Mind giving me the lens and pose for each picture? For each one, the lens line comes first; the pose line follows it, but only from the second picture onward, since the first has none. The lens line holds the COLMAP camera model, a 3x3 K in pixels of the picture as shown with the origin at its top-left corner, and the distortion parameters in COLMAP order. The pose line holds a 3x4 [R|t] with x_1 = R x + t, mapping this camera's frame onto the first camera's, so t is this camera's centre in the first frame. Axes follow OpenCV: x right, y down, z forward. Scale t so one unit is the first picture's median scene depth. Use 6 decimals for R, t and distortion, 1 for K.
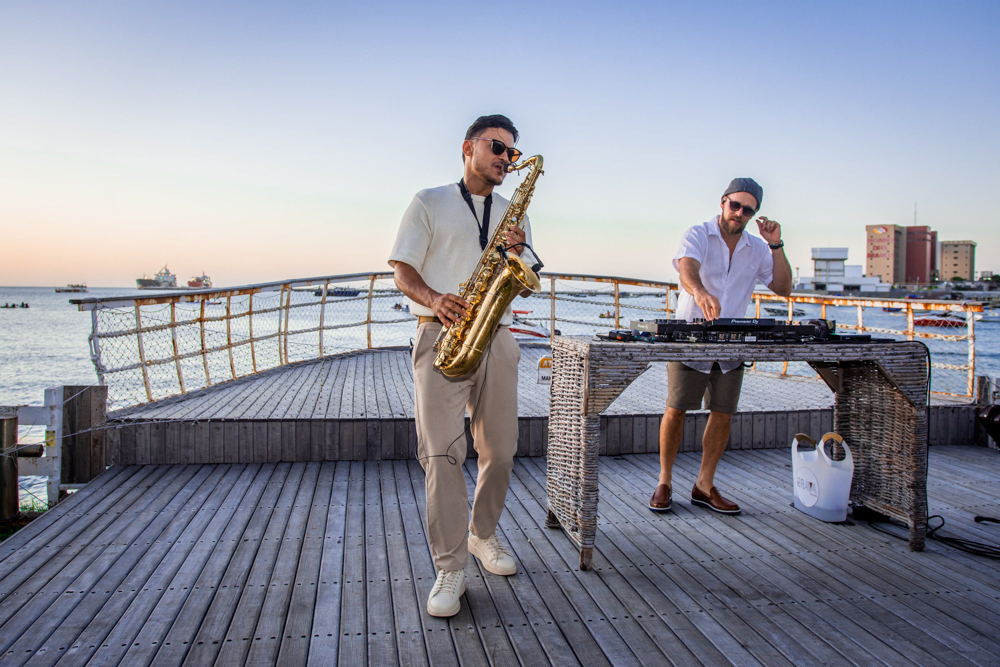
lens RADIAL K [[780.3, 0, 500.0], [0, 780.3, 333.5], [0, 0, 1]] dist [-0.085842, 0.072849]
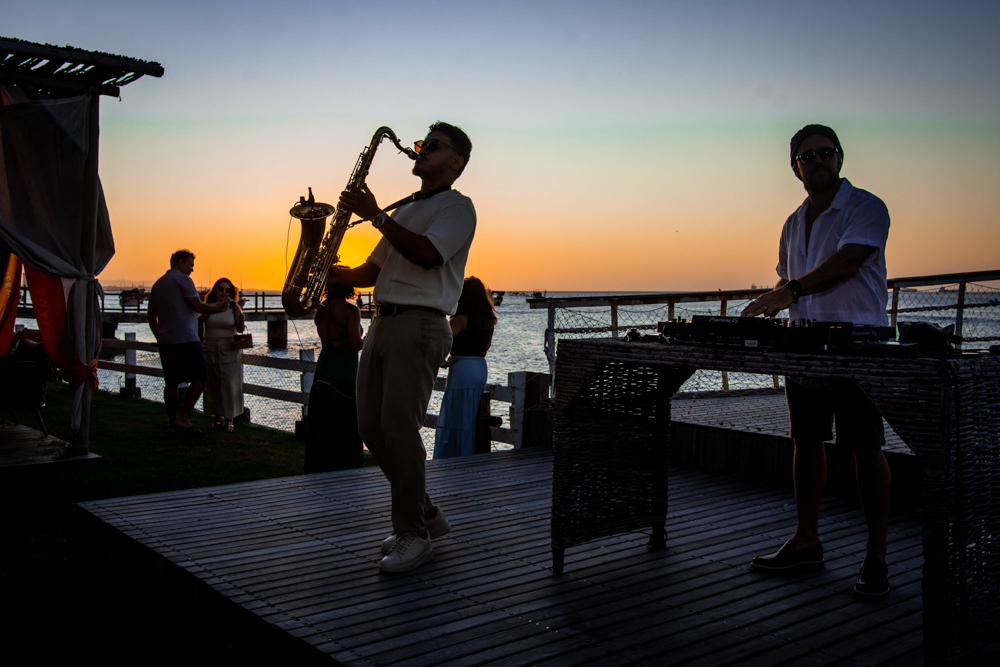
lens RADIAL K [[979.7, 0, 500.0], [0, 979.7, 333.5], [0, 0, 1]] dist [-0.004947, 0.029282]
pose [[0.496216, 0.028135, -0.867743, 1.027453], [-0.043154, 0.999039, 0.007715, 0.000459], [0.867126, 0.033619, 0.496953, 0.288133]]
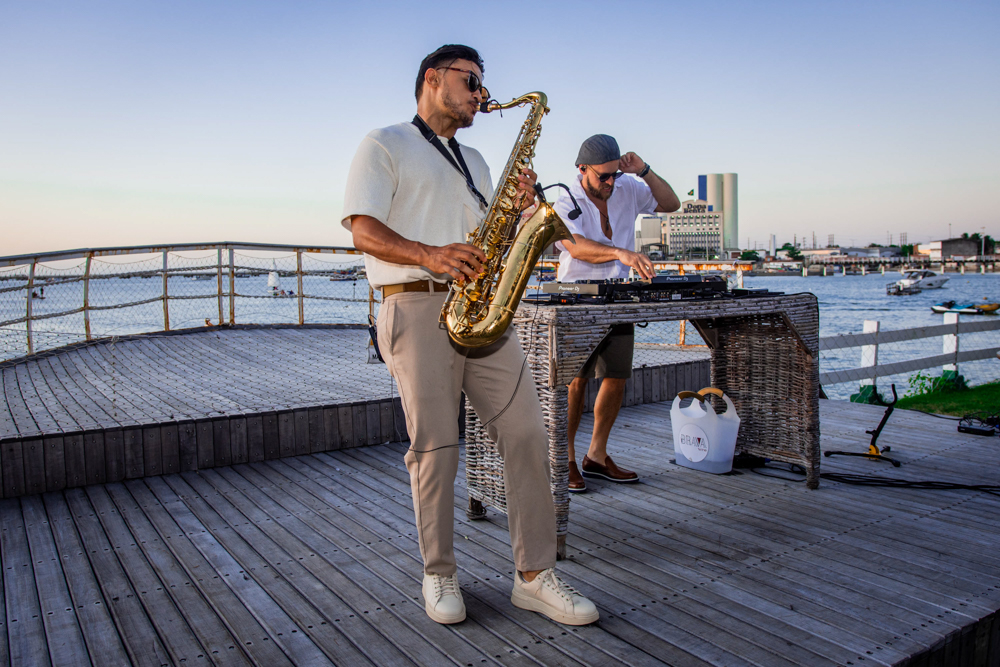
lens RADIAL K [[794.5, 0, 499.2], [0, 794.5, 312.3], [0, 0, 1]] dist [-0.083616, 0.070878]
pose [[0.914576, -0.049032, 0.401432, -0.278795], [0.048691, 0.998753, 0.011058, 0.004329], [-0.401473, 0.009433, 0.915822, 0.169018]]
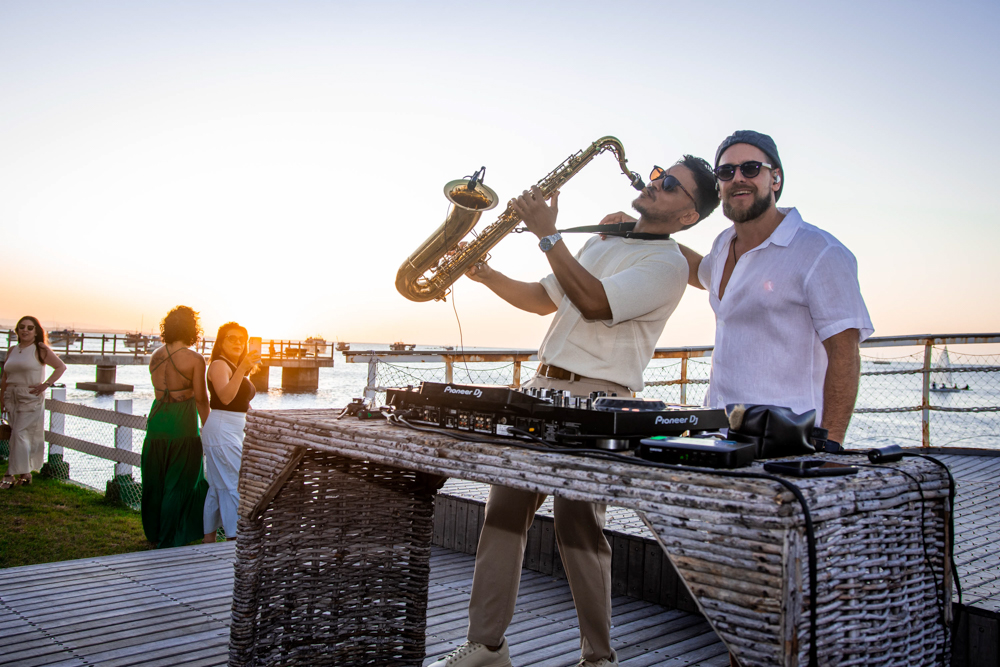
lens RADIAL K [[931.5, 0, 500.0], [0, 931.5, 333.5], [0, 0, 1]] dist [-0.041956, 0.012851]
pose [[0.572843, -0.001600, -0.819664, 0.783622], [-0.075063, 0.995694, -0.054404, -0.020816], [0.816221, 0.092692, 0.570256, 0.645093]]
